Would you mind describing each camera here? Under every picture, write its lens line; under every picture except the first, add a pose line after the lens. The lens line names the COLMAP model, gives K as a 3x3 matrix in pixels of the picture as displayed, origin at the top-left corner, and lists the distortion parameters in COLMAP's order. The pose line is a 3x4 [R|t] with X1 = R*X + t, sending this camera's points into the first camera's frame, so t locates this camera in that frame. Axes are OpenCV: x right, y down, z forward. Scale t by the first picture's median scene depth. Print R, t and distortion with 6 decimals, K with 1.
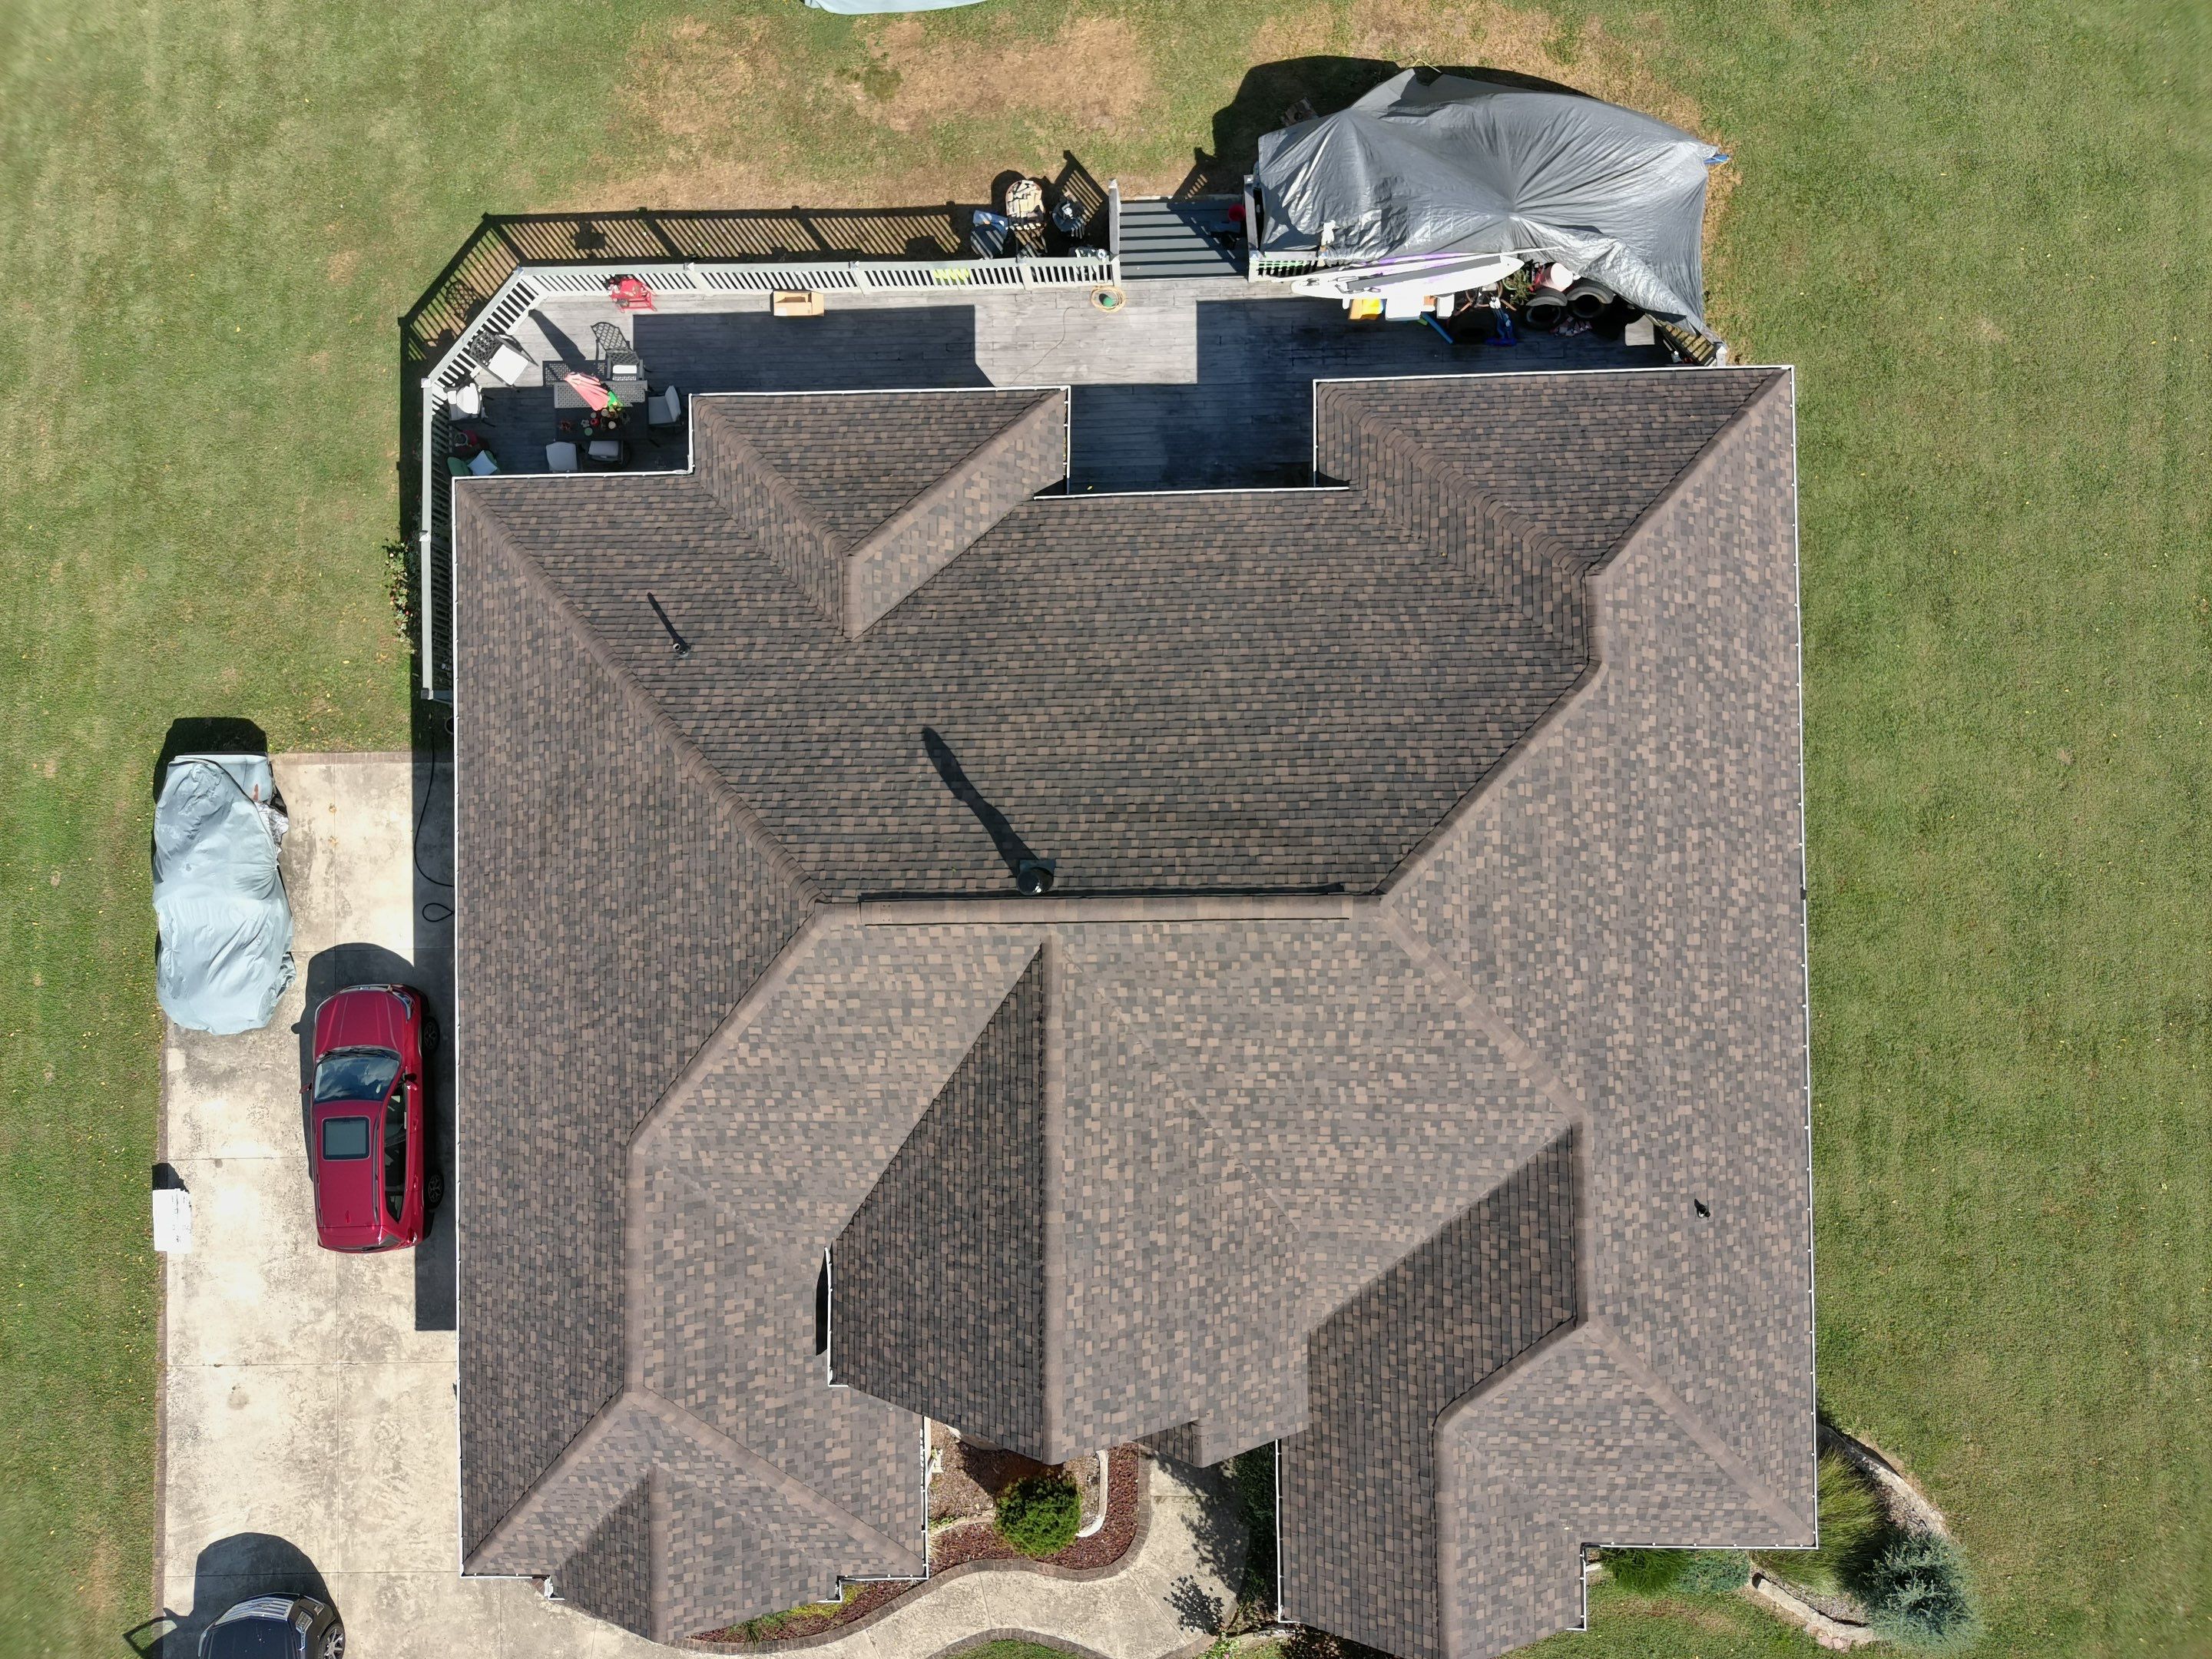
lens RADIAL K [[1668.0, 0, 1106.0], [0, 1668.0, 829.5], [0, 0, 1]] dist [0.094236, -0.148985]
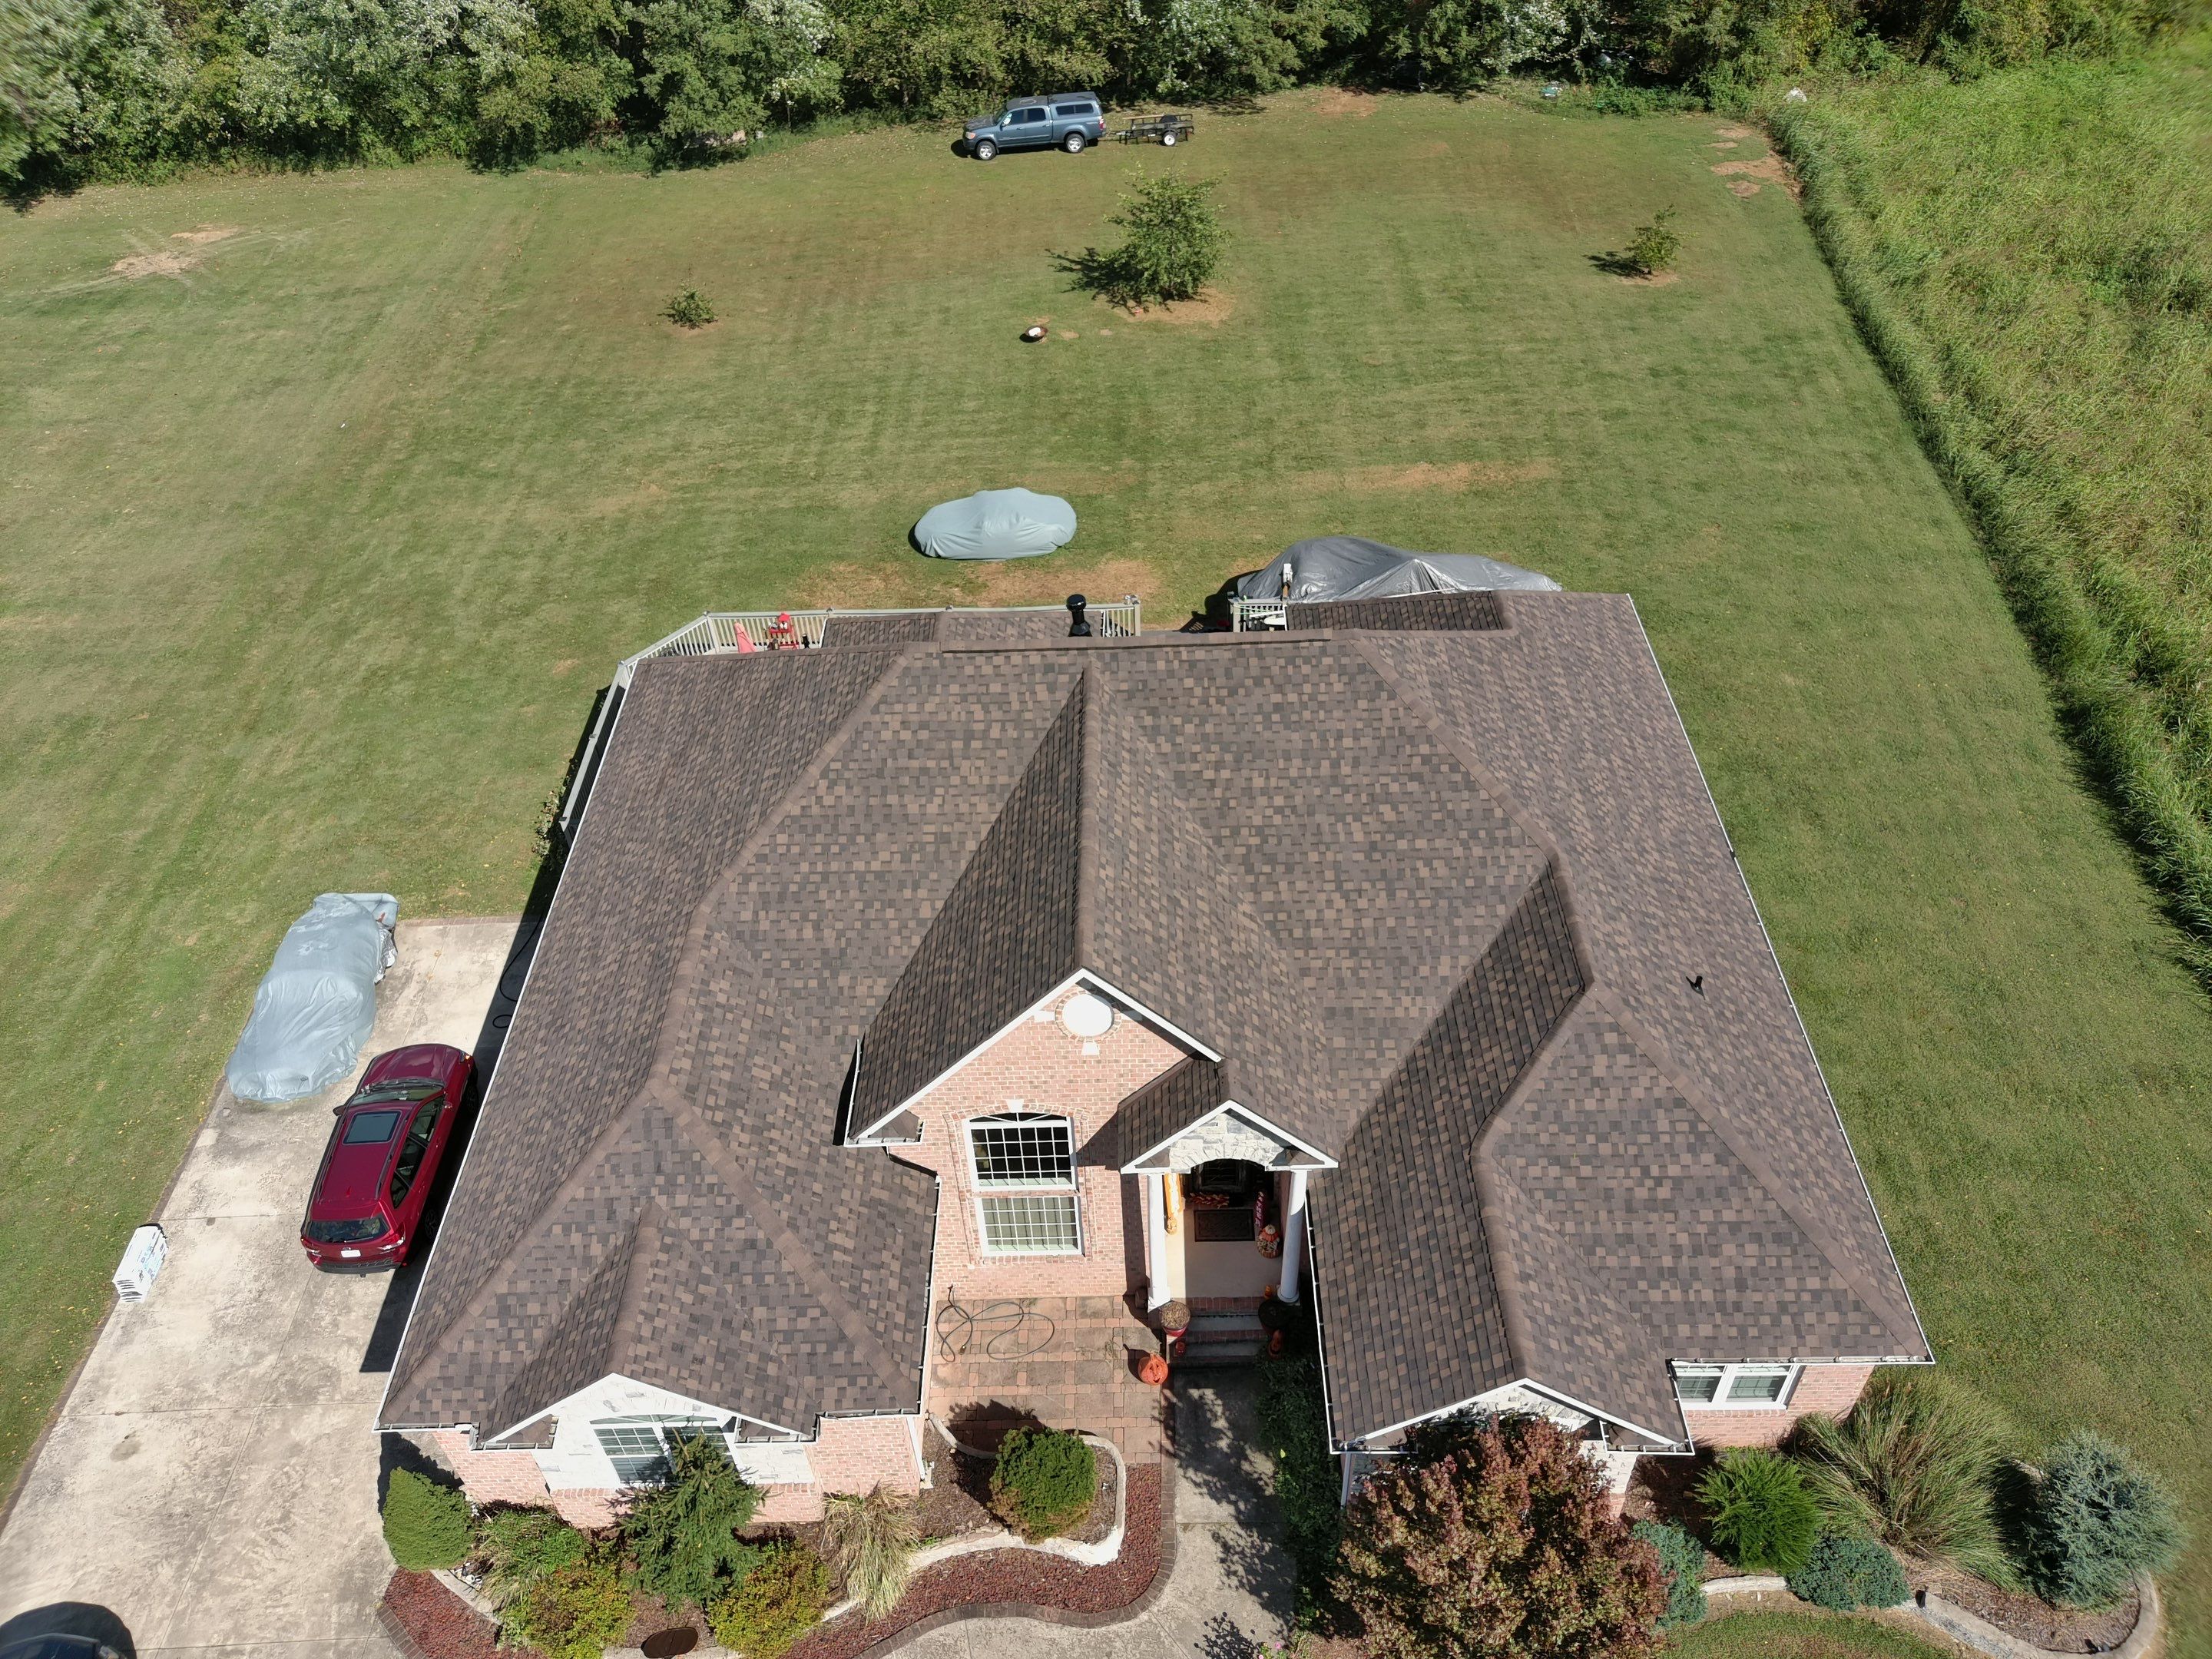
lens RADIAL K [[1668.0, 0, 1106.0], [0, 1668.0, 829.5], [0, 0, 1]] dist [0.094236, -0.148985]
pose [[0.999854, 0.016394, -0.004774, -0.012921], [-0.014828, 0.695011, -0.718846, 0.956101], [-0.008467, 0.718812, 0.695153, 0.207318]]
